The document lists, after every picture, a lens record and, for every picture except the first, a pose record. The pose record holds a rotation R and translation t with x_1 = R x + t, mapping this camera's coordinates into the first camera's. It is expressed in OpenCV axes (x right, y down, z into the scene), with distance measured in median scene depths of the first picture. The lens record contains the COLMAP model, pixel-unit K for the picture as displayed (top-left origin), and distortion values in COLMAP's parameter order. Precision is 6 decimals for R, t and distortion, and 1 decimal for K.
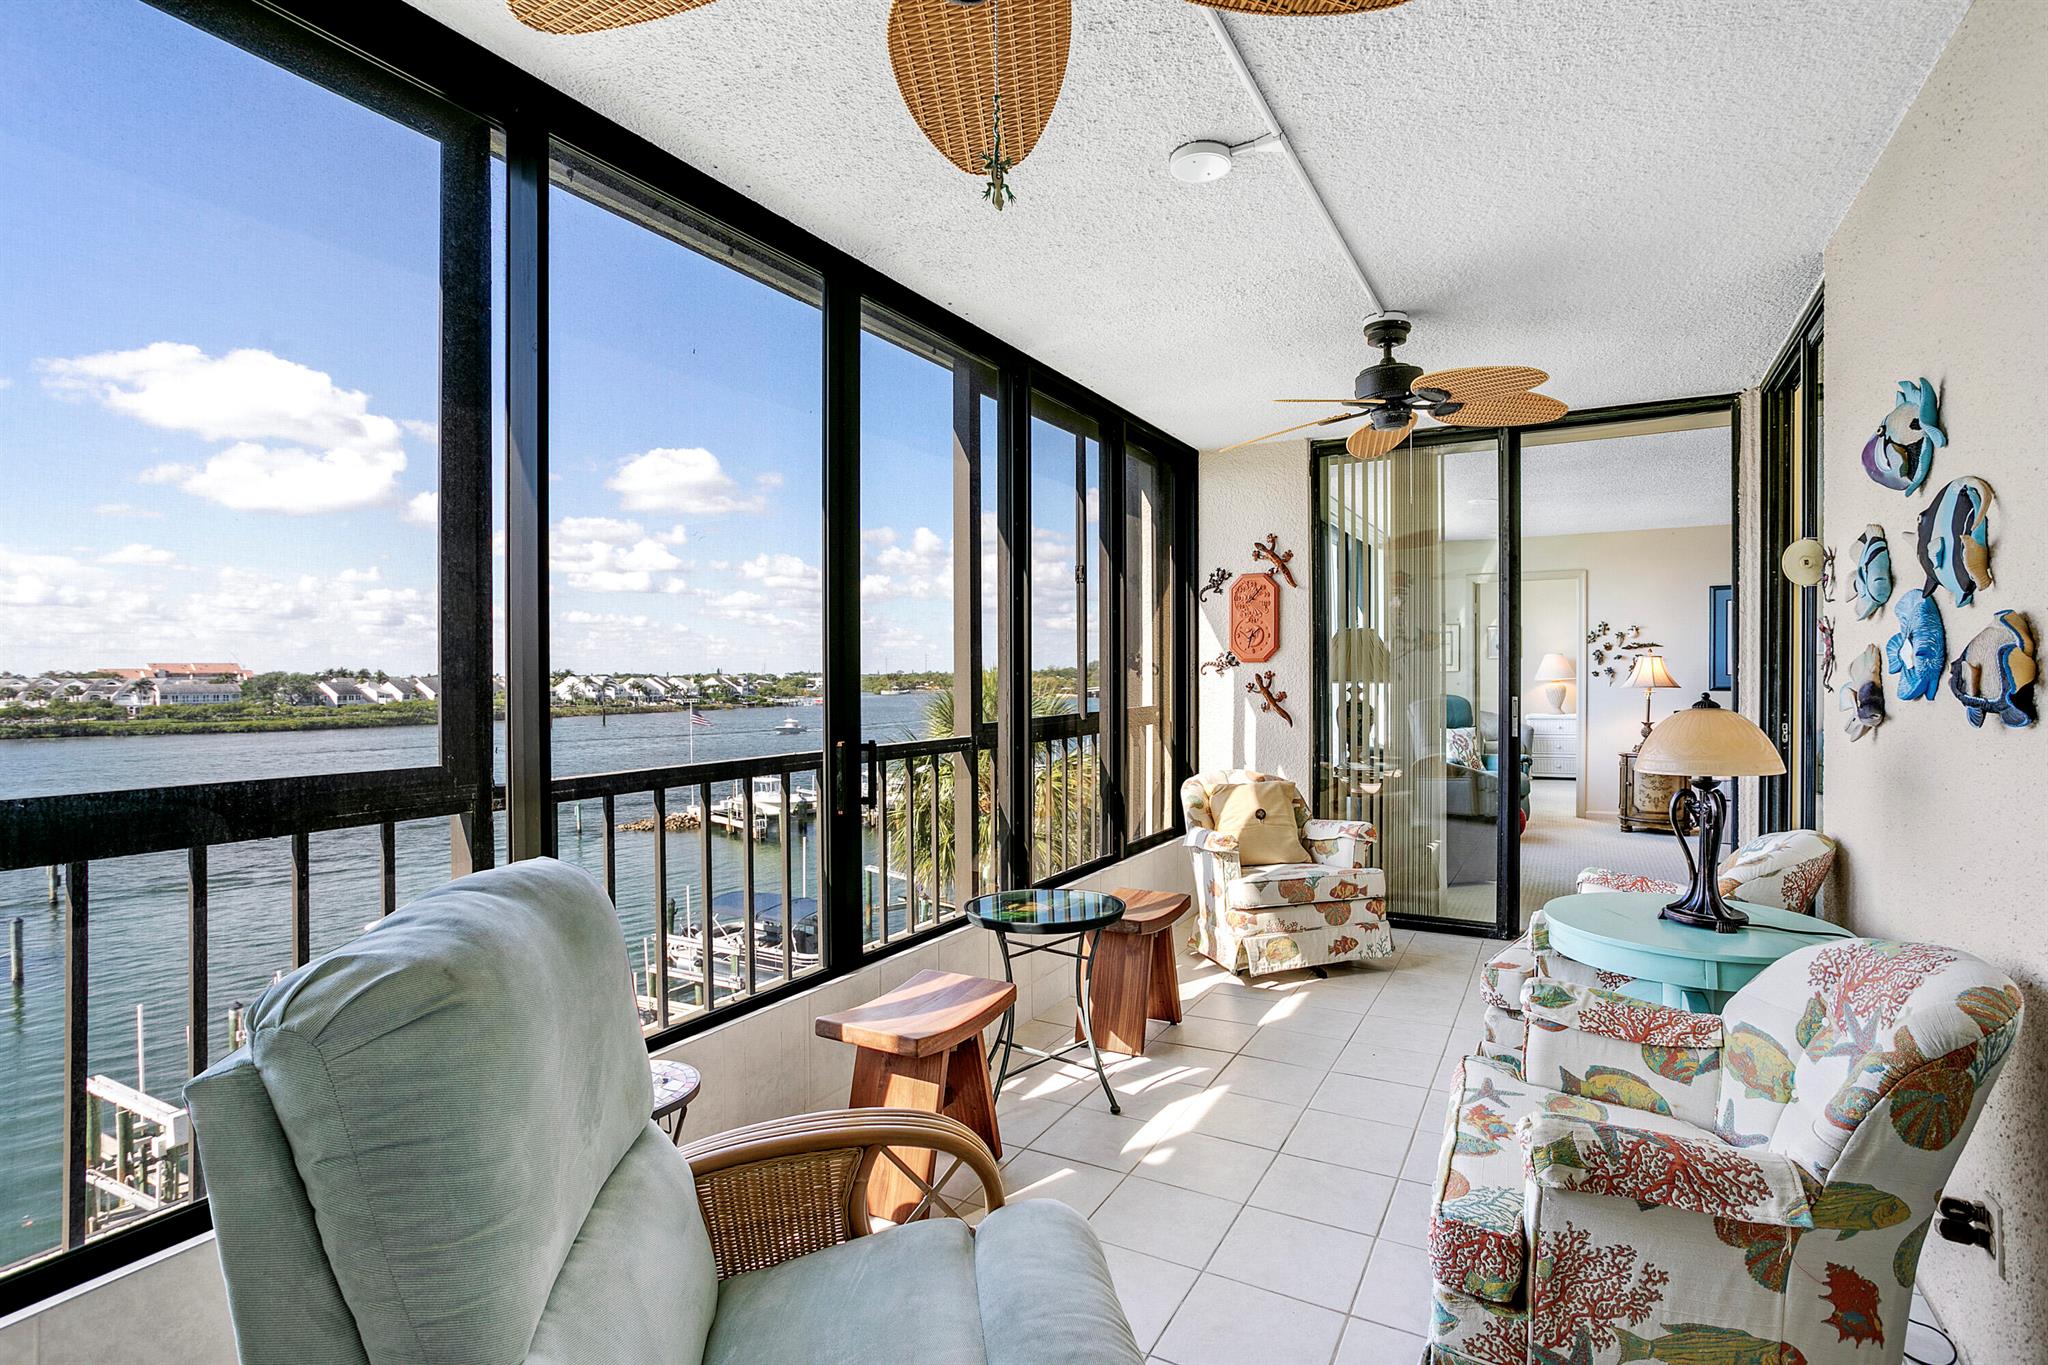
lens RADIAL K [[992.9, 0, 1008.4], [0, 992.9, 680.5], [0, 0, 1]] dist [-0.023361, 0.007355]
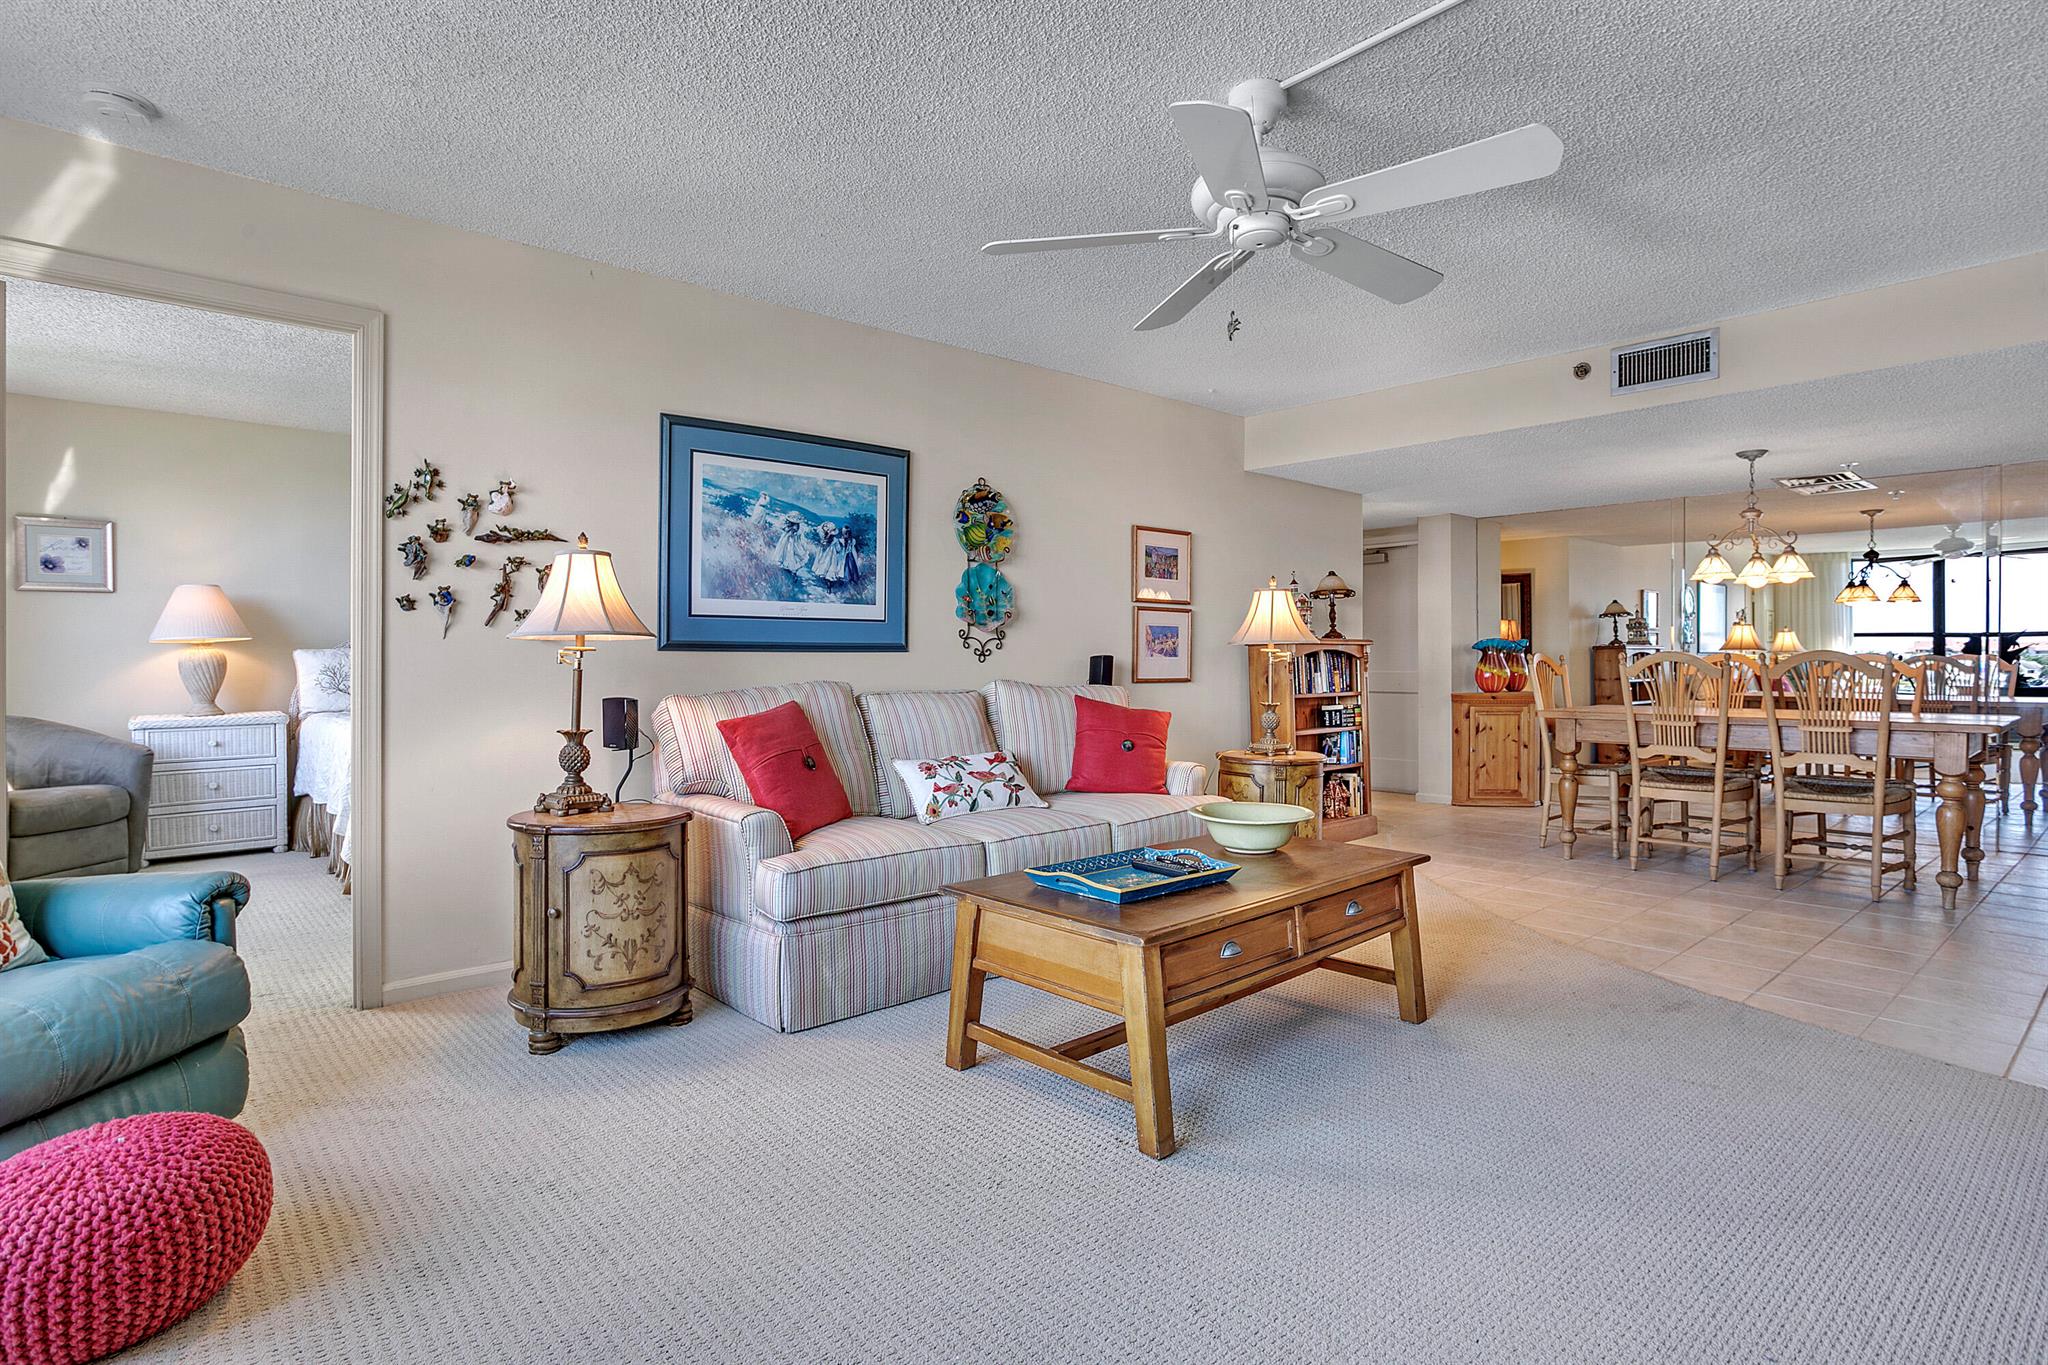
lens RADIAL K [[1063.8, 0, 1054.9], [0, 1063.8, 660.8], [0, 0, 1]] dist [0.006000, 0.004330]
pose [[0.340650, 0.004092, 0.940181, 0.308092], [0.003297, 0.999979, -0.005547, 0.017646], [-0.940185, 0.004989, 0.340629, 0.643172]]
